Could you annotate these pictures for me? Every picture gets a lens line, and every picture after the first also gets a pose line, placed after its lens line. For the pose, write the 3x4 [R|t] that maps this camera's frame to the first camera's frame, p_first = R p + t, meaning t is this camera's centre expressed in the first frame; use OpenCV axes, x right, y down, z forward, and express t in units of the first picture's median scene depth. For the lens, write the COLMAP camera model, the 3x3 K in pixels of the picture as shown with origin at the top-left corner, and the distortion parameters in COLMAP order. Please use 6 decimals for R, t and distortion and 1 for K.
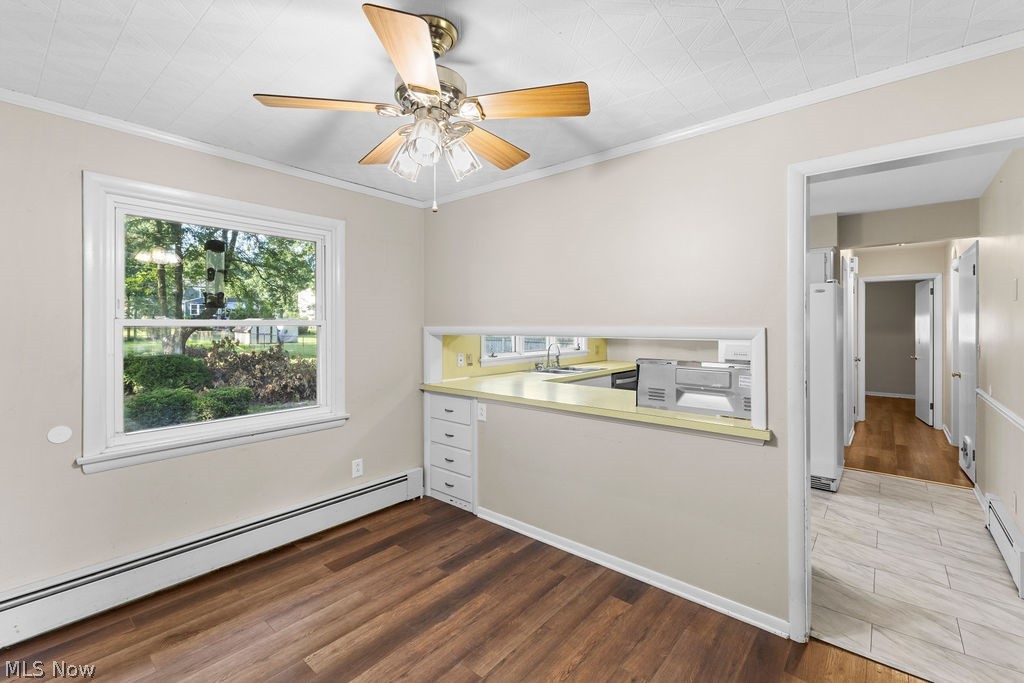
lens RADIAL K [[448.5, 0, 509.5], [0, 448.5, 325.5], [0, 0, 1]] dist [0.011900, -0.002035]
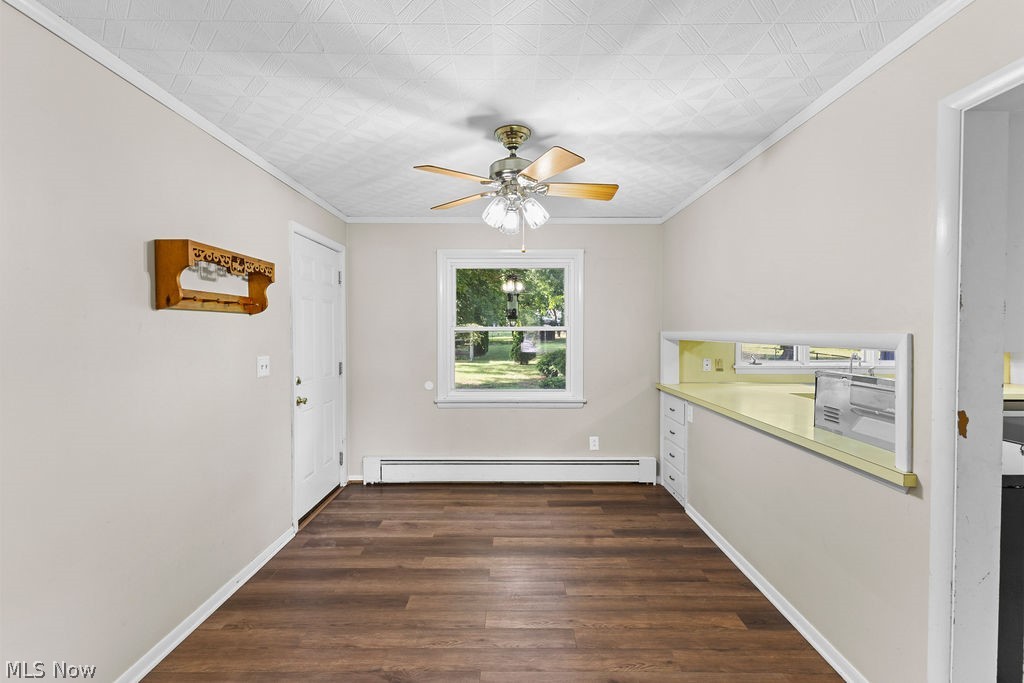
lens RADIAL K [[436.2, 0, 505.0], [0, 436.2, 340.0], [0, 0, 1]] dist [-0.001663, -0.000303]
pose [[0.636824, 0.016292, -0.770837, 0.478170], [-0.000036, 0.999777, 0.021101, 0.000285], [0.771009, -0.013410, 0.636683, 0.031000]]
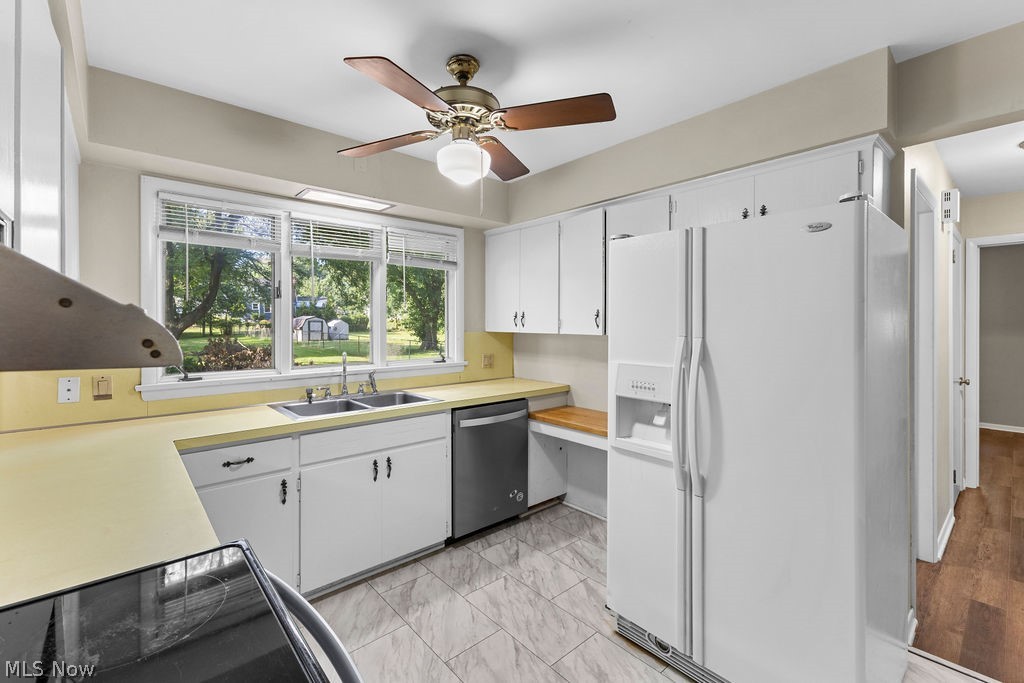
lens RADIAL K [[448.5, 0, 511.6], [0, 448.5, 325.3], [0, 0, 1]] dist [0.011900, -0.002035]
pose [[0.989187, 0.000540, -0.146657, 0.621466], [0.000246, 0.999986, 0.005346, 0.000948], [0.146657, -0.005324, 0.989173, 0.751811]]
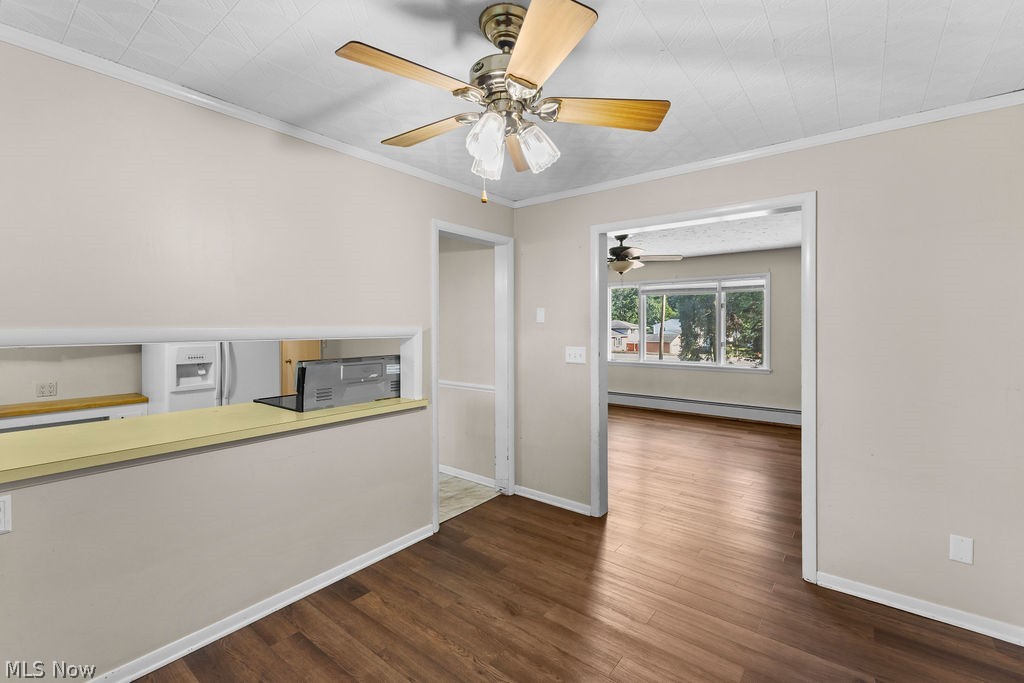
lens RADIAL K [[448.5, 0, 514.8], [0, 448.5, 325.1], [0, 0, 1]] dist [0.011900, -0.002035]
pose [[-0.034493, -0.003509, 0.999399, -0.590589], [0.006086, 0.999975, 0.003721, -0.002576], [-0.999386, 0.006211, -0.034470, 0.522669]]
